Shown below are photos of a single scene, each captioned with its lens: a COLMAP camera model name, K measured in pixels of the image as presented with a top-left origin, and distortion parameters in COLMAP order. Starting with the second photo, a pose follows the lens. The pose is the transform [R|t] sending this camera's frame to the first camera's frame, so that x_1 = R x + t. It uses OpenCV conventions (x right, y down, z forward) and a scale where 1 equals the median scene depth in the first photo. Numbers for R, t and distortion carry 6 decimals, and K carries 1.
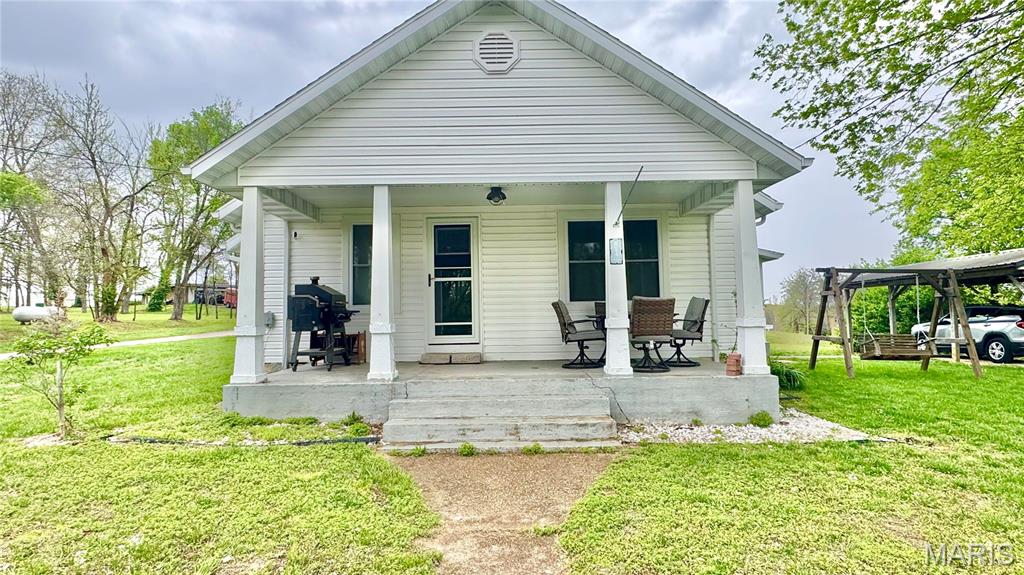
lens RADIAL K [[514.6, 0, 512.0], [0, 514.6, 287.5], [0, 0, 1]] dist [-0.000320, -0.000075]
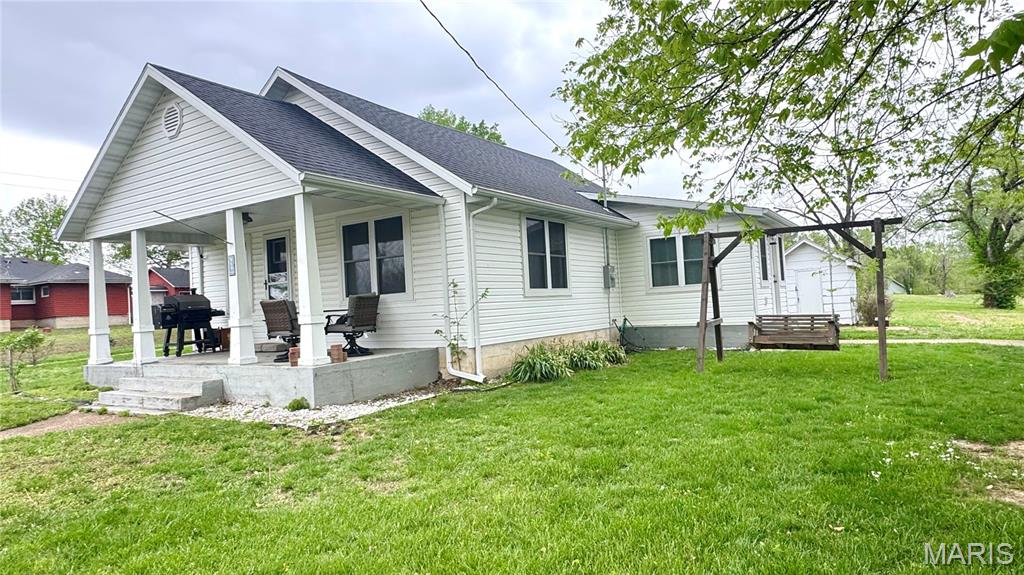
lens RADIAL K [[631.6, 0, 512.0], [0, 631.6, 287.5], [0, 0, 1]] dist [-0.001243, -0.000221]
pose [[0.843586, -0.046002, -0.535021, 1.429544], [0.076596, 0.996444, 0.035096, -0.018571], [0.531504, -0.070588, 0.844110, 0.054791]]
